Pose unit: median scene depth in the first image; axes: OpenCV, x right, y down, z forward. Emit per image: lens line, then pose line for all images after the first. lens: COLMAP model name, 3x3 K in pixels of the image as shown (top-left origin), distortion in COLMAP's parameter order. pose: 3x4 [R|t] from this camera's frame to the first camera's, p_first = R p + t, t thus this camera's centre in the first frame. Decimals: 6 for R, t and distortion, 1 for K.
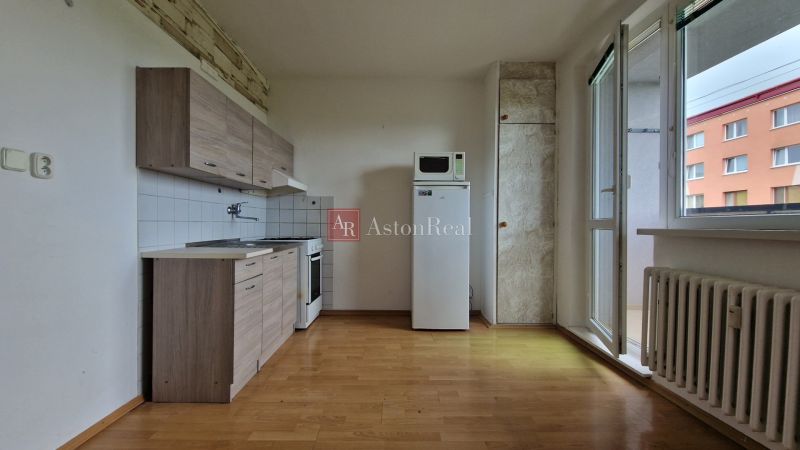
lens RADIAL K [[325.3, 0, 393.4], [0, 325.3, 226.3], [0, 0, 1]] dist [0.014279, -0.010392]
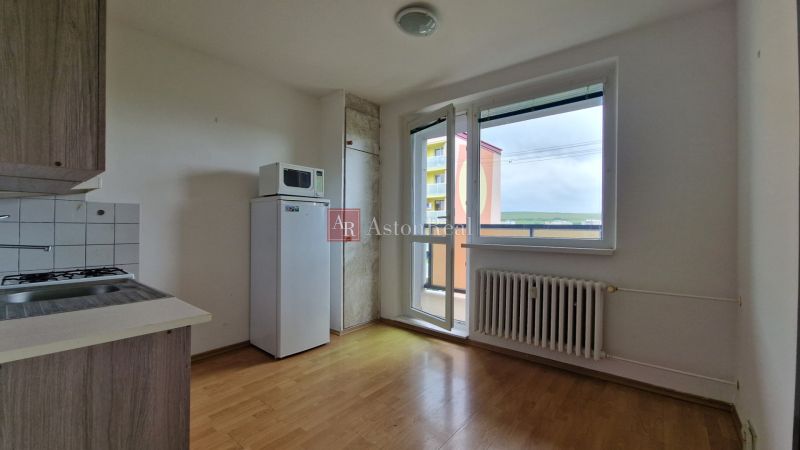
lens RADIAL K [[325.3, 0, 393.4], [0, 325.3, 226.3], [0, 0, 1]] dist [0.014279, -0.010392]
pose [[0.640851, -0.004685, 0.767651, -0.424687], [0.000406, 0.999983, 0.005764, -0.056389], [-0.767665, -0.003382, 0.640842, 0.175983]]
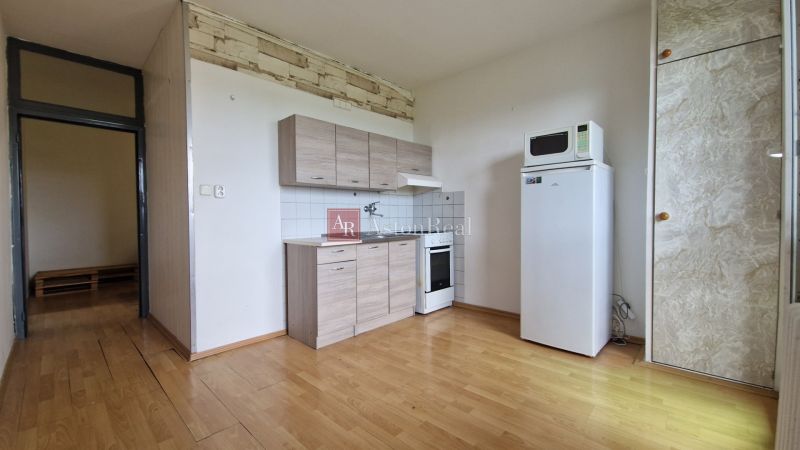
lens RADIAL K [[325.3, 0, 393.4], [0, 325.3, 226.3], [0, 0, 1]] dist [0.014279, -0.010392]
pose [[0.722993, 0.005879, -0.690830, 0.407679], [0.010276, 0.999762, 0.019262, -0.004377], [0.690779, -0.021025, 0.722761, 0.138880]]
